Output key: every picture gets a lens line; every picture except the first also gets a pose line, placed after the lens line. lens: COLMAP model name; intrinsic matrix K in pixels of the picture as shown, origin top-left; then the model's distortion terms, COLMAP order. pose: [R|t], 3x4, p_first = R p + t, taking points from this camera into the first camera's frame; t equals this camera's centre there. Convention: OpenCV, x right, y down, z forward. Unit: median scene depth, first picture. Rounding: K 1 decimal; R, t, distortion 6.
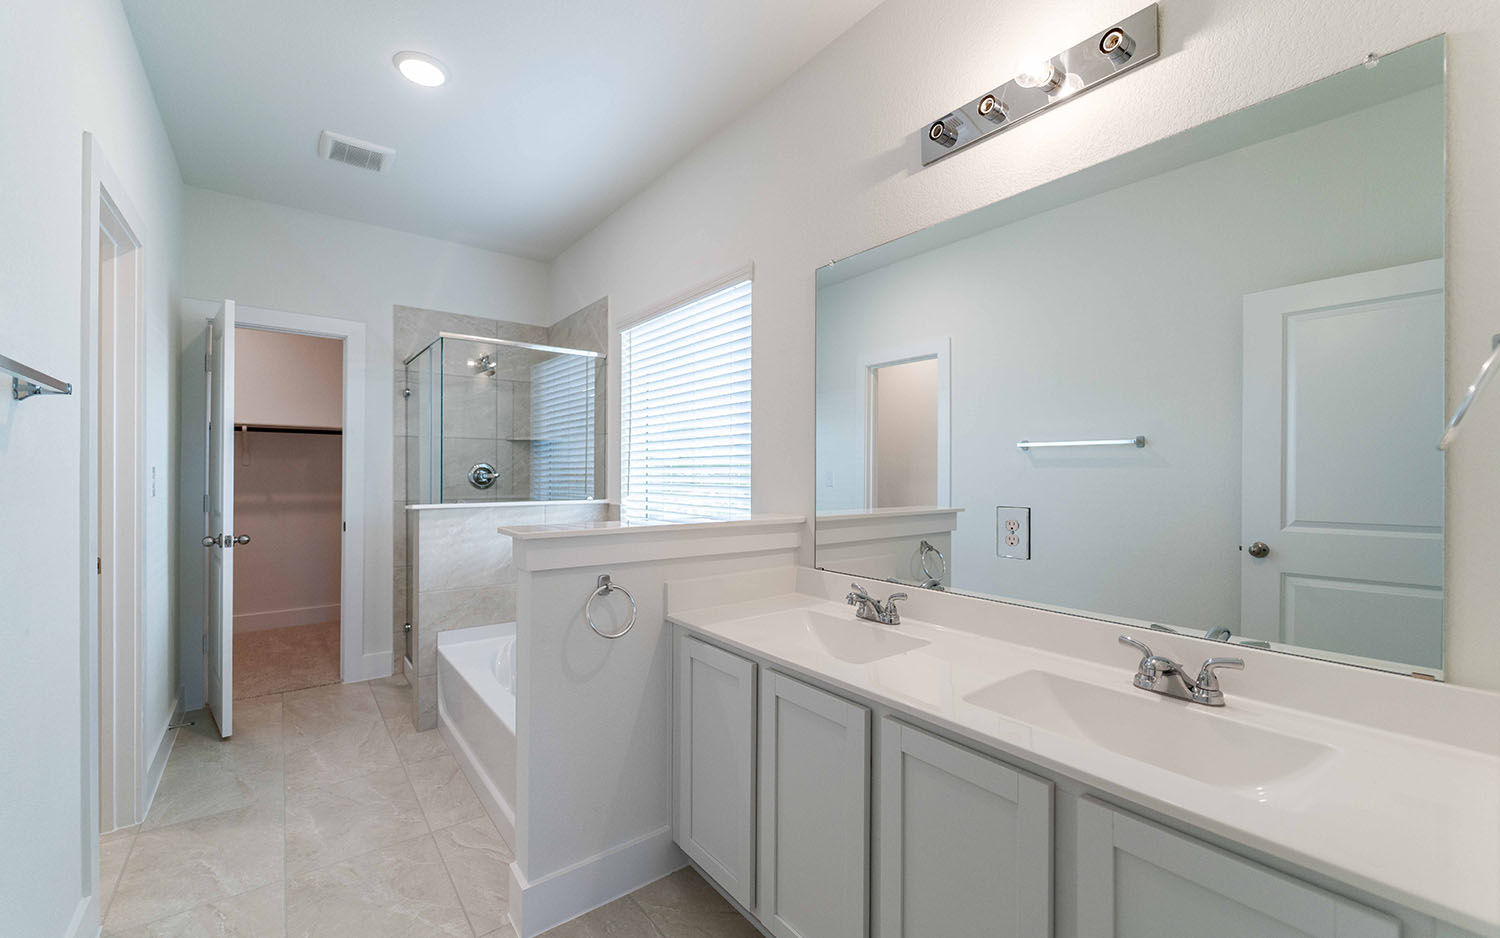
lens RADIAL K [[609.3, 0, 752.3], [0, 609.3, 472.7], [0, 0, 1]] dist [-0.001003, -0.000924]
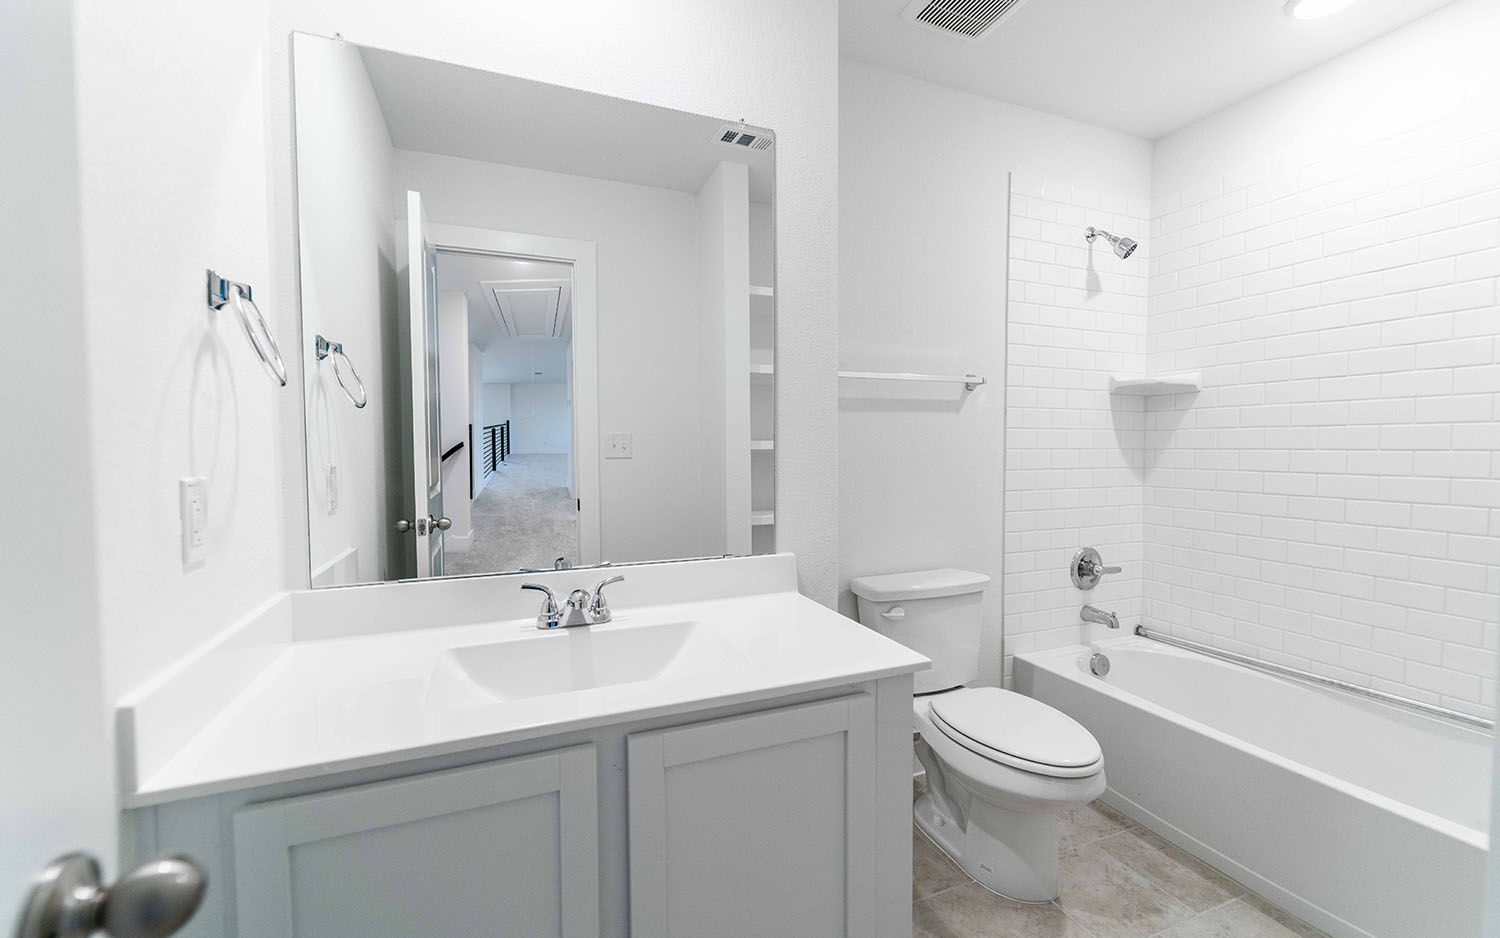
lens RADIAL K [[609.3, 0, 752.3], [0, 609.3, 472.7], [0, 0, 1]] dist [-0.001003, -0.000924]
pose [[0.272180, -0.066297, 0.959960, -0.285002], [-0.000987, 0.997604, 0.069177, 0.011925], [-0.962246, -0.019777, 0.271463, 0.416380]]
